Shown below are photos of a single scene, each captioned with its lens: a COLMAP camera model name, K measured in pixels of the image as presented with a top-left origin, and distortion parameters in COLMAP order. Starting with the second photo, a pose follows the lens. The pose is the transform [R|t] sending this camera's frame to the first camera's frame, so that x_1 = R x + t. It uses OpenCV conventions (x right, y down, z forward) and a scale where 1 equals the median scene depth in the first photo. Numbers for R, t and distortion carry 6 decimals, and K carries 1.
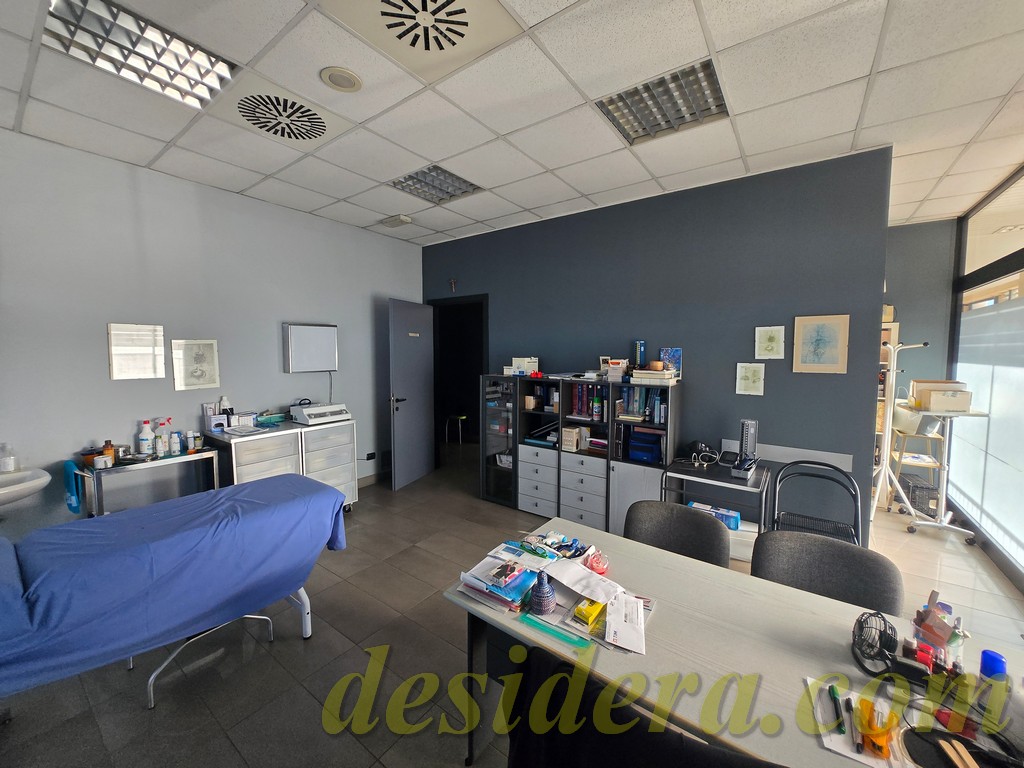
lens RADIAL K [[399.4, 0, 513.5], [0, 399.4, 381.0], [0, 0, 1]] dist [0.003252, -0.000686]
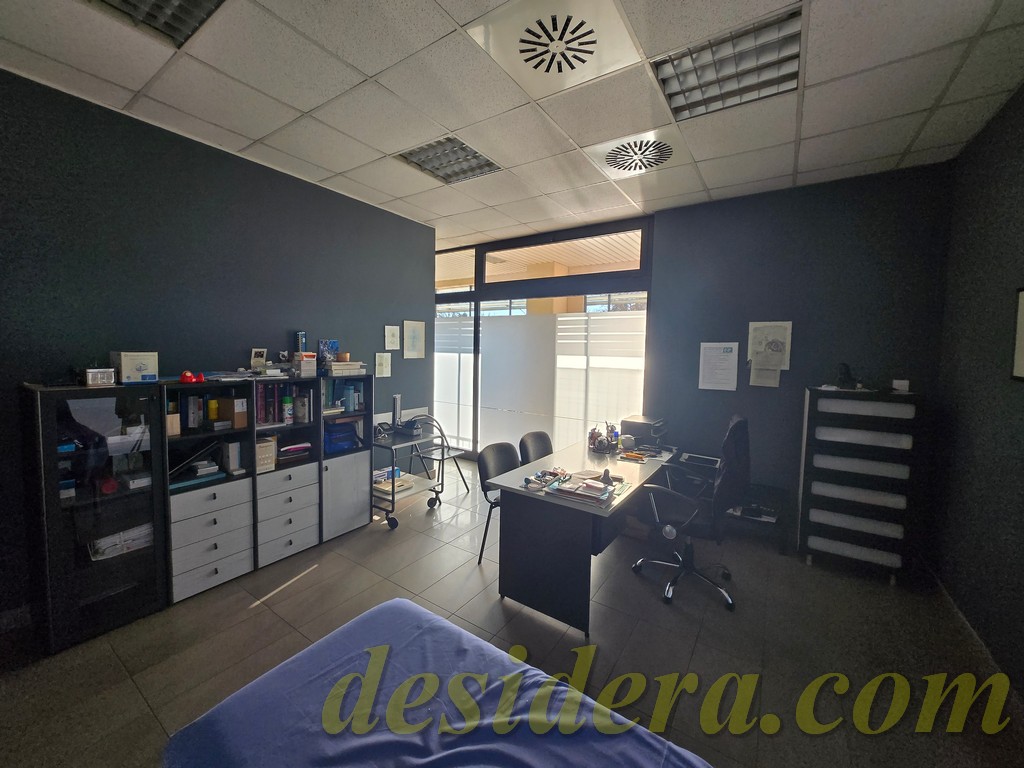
lens RADIAL K [[399.4, 0, 509.3], [0, 399.4, 380.6], [0, 0, 1]] dist [0.003252, -0.000686]
pose [[-0.027740, -0.088999, 0.995645, -0.667326], [0.056956, 0.994270, 0.090463, -0.045186], [-0.997991, 0.059218, -0.022512, 0.571846]]
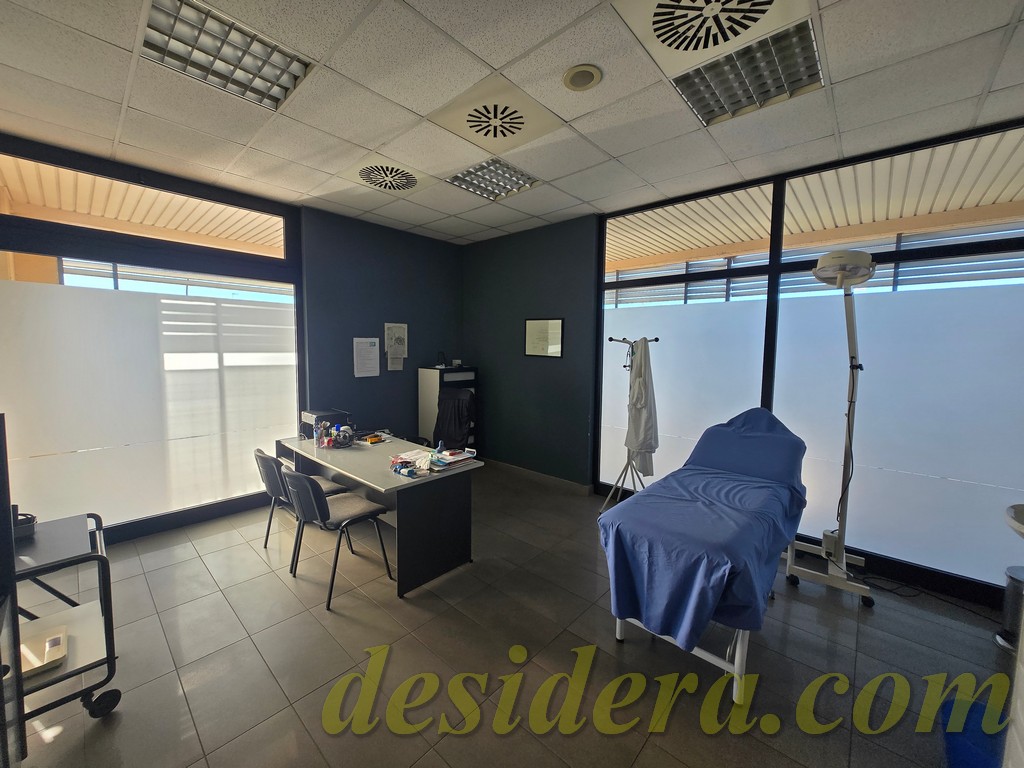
lens RADIAL K [[399.4, 0, 510.0], [0, 399.4, 380.0], [0, 0, 1]] dist [0.003252, -0.000686]
pose [[-0.993071, -0.024621, 0.114908, -0.223153], [-0.006488, 0.987802, 0.155577, -0.088978], [-0.117337, 0.153754, -0.981118, 1.237915]]
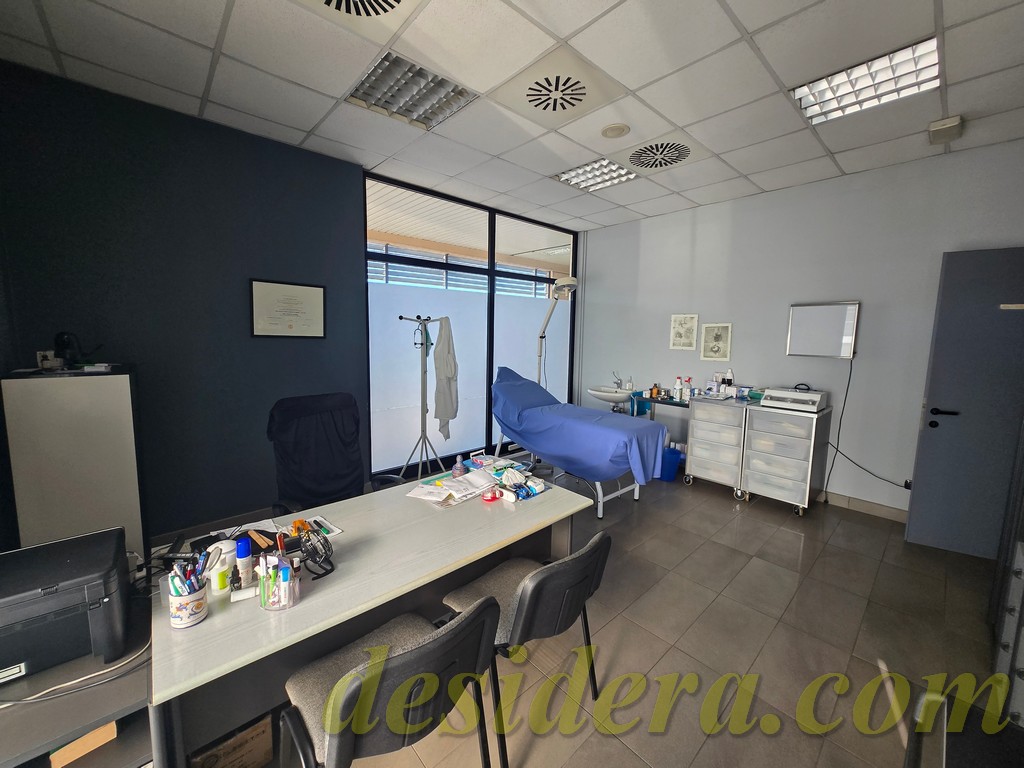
lens RADIAL K [[399.4, 0, 504.5], [0, 399.4, 385.5], [0, 0, 1]] dist [0.003252, -0.000686]
pose [[-0.213849, 0.130237, -0.968146, 0.640524], [-0.091370, 0.984062, 0.152560, -0.037391], [0.972584, 0.121084, -0.198540, 0.585554]]
